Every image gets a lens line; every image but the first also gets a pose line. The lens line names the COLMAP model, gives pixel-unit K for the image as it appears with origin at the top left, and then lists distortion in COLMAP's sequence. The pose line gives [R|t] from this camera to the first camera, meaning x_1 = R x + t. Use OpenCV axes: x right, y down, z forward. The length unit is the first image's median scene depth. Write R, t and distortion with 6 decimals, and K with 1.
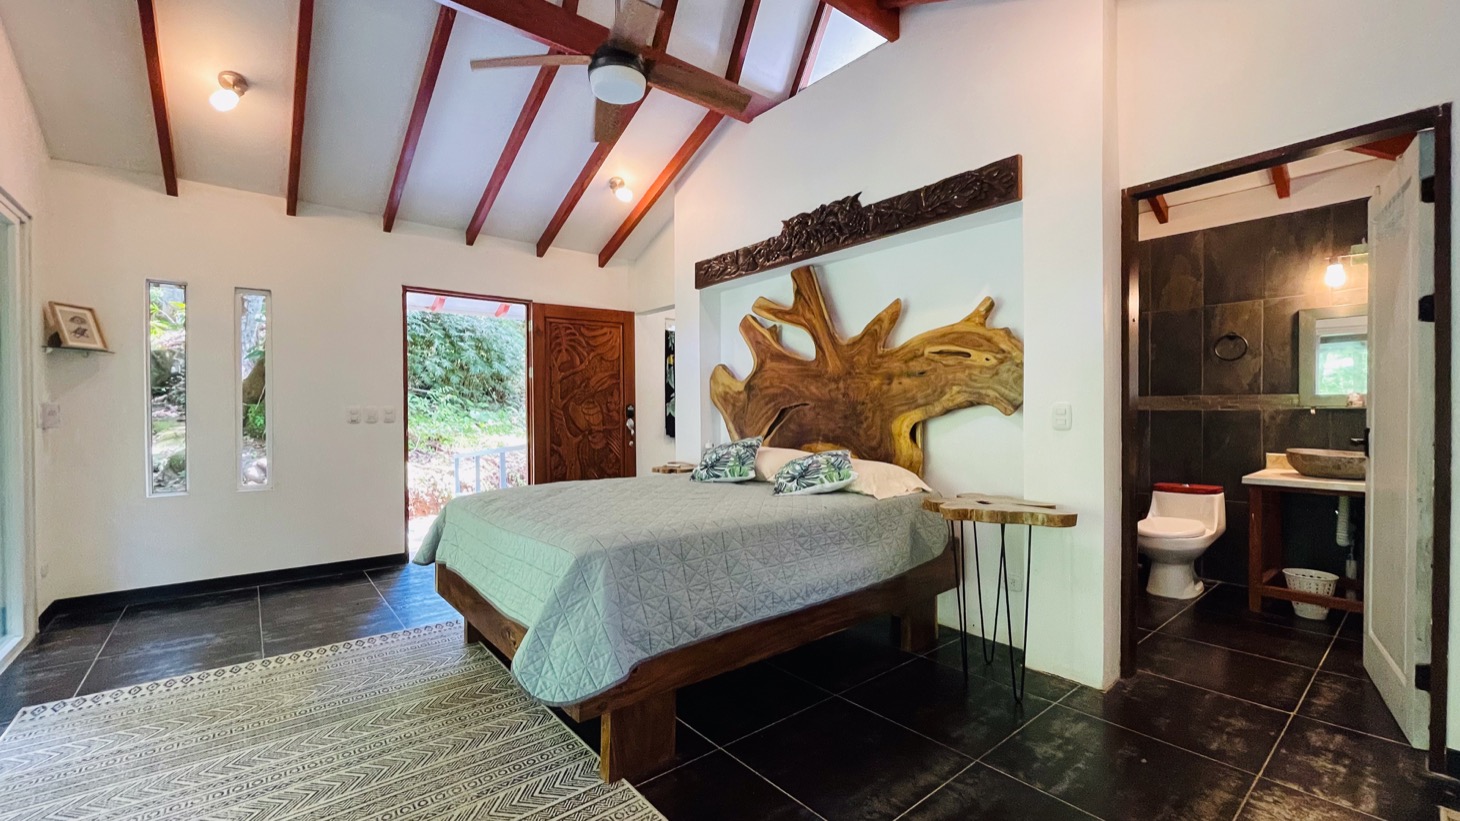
lens RADIAL K [[596.8, 0, 731.7], [0, 596.8, 414.0], [0, 0, 1]] dist [-0.001849, -0.000165]
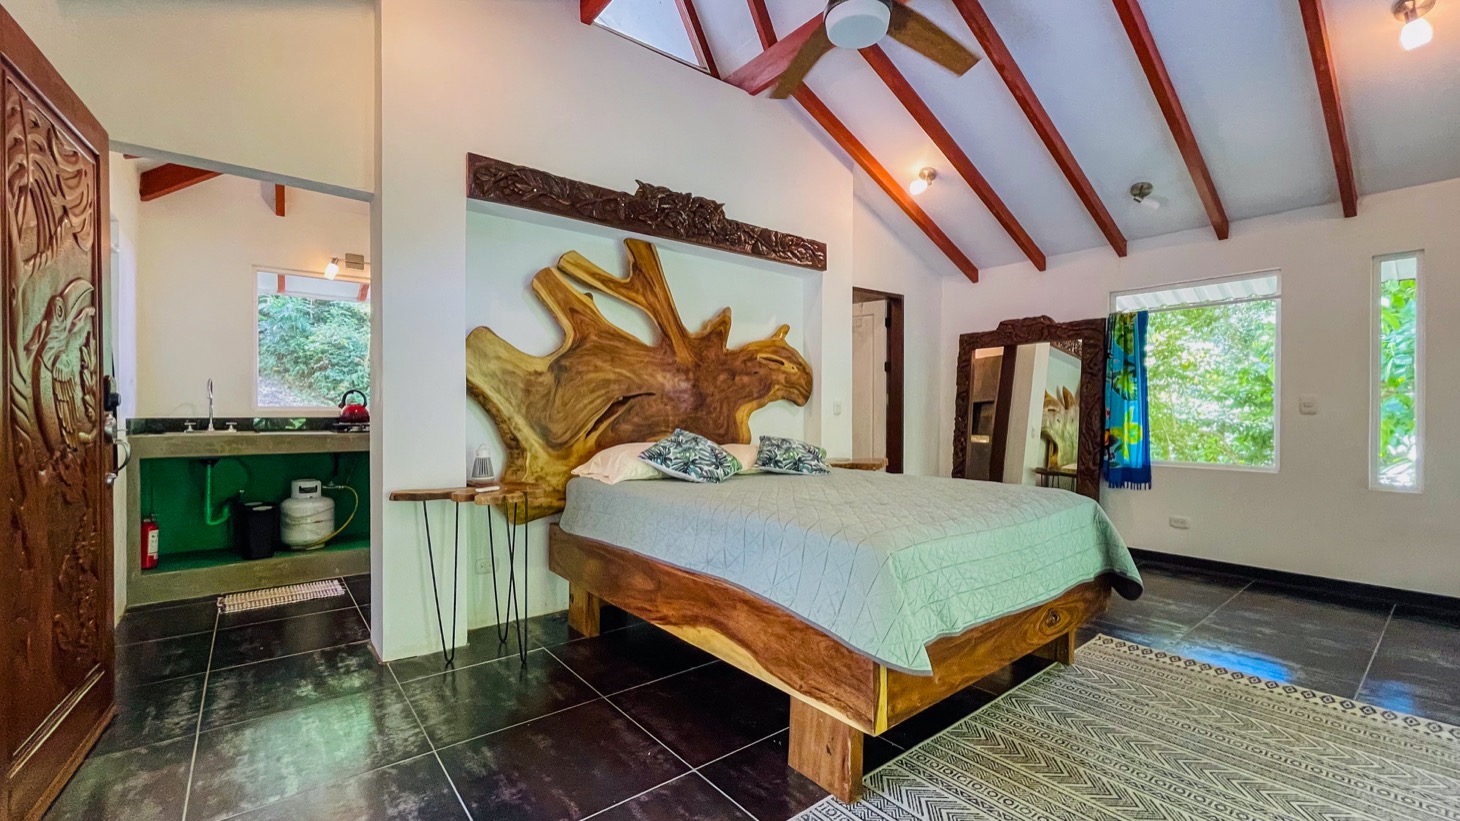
lens RADIAL K [[596.8, 0, 731.7], [0, 596.8, 414.0], [0, 0, 1]] dist [-0.001849, -0.000165]
pose [[0.007753, 0.001972, 0.999968, -0.869868], [0.006886, 0.999974, -0.002026, 0.019117], [-0.999946, 0.006901, 0.007739, 0.963392]]
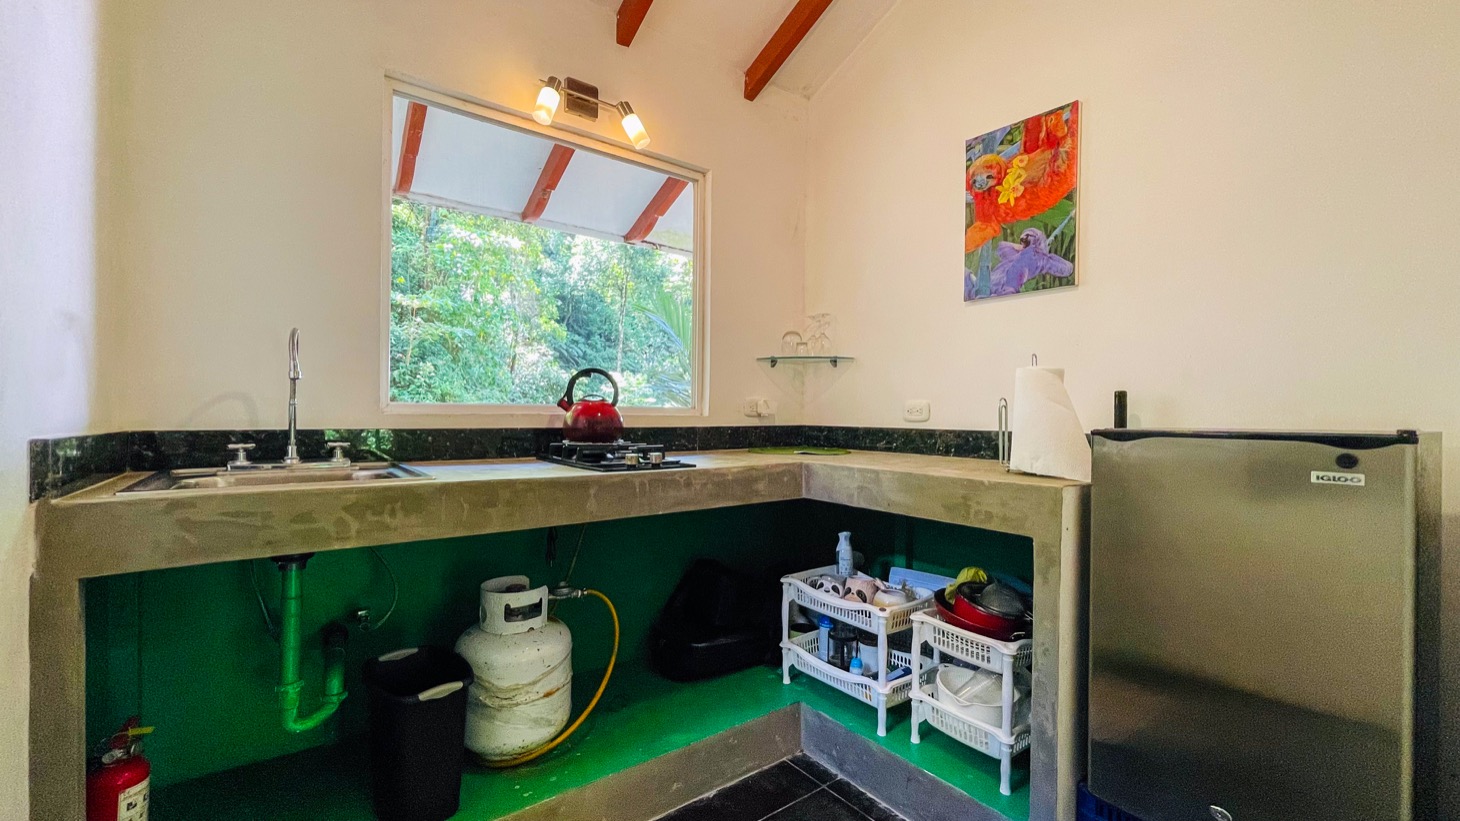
lens RADIAL K [[596.0, 0, 728.5], [0, 596.0, 416.6], [0, 0, 1]] dist [-0.000983, -0.000114]
pose [[0.041711, 0.002723, 0.999126, -0.460458], [-0.003895, 0.999989, -0.002563, 0.011697], [-0.999122, -0.003784, 0.041721, 1.349803]]
